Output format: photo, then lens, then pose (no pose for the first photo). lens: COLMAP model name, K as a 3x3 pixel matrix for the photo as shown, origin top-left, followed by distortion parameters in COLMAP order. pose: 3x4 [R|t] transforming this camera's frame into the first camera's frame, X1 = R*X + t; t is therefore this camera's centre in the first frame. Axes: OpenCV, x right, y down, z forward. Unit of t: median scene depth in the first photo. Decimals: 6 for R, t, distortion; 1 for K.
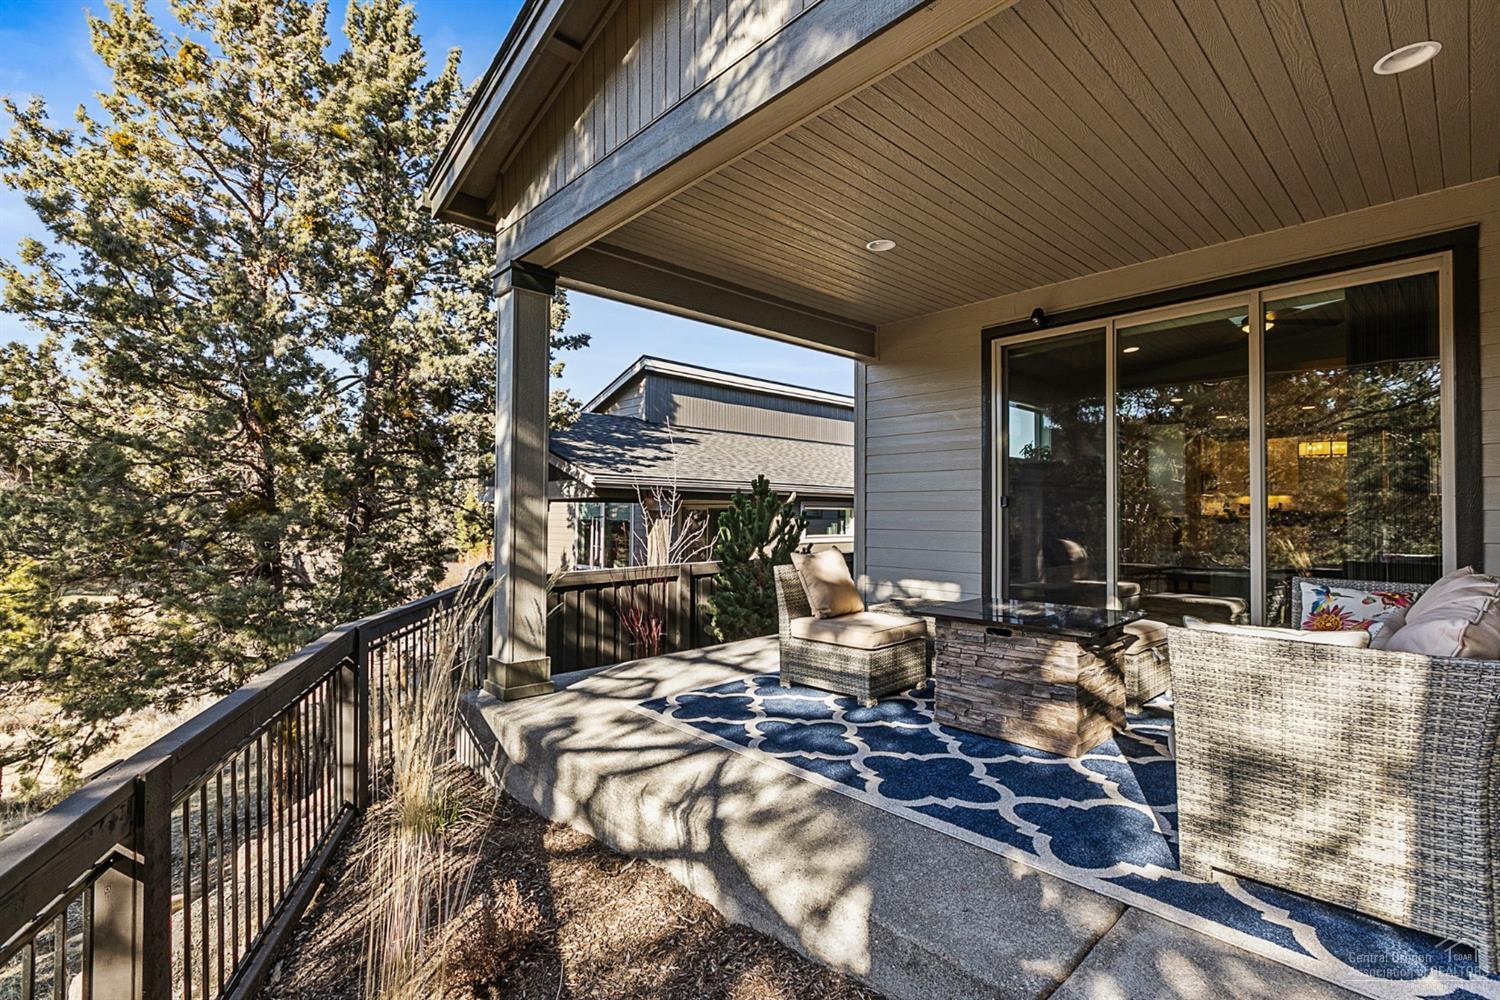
lens RADIAL K [[674.2, 0, 747.0], [0, 674.2, 515.8], [0, 0, 1]] dist [-0.003233, -0.000207]
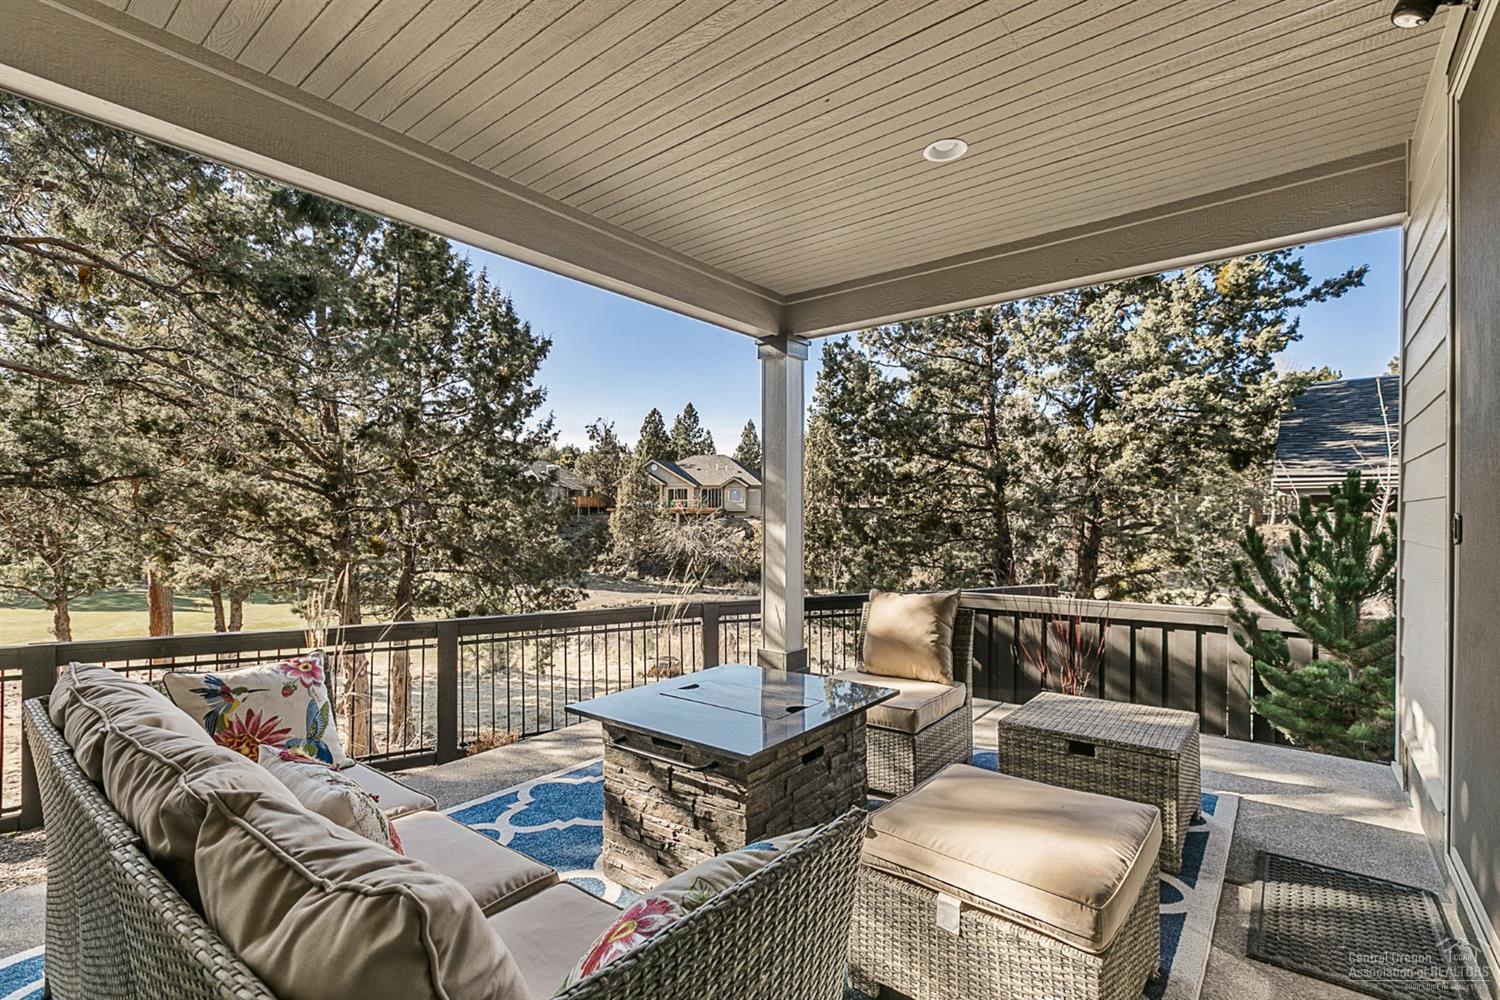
lens RADIAL K [[674.2, 0, 747.0], [0, 674.2, 515.8], [0, 0, 1]] dist [-0.003233, -0.000207]
pose [[0.146676, -0.001894, -0.989183, 0.986647], [-0.002409, 0.999995, -0.002272, -0.041399], [0.989182, 0.002716, 0.146671, 0.807271]]
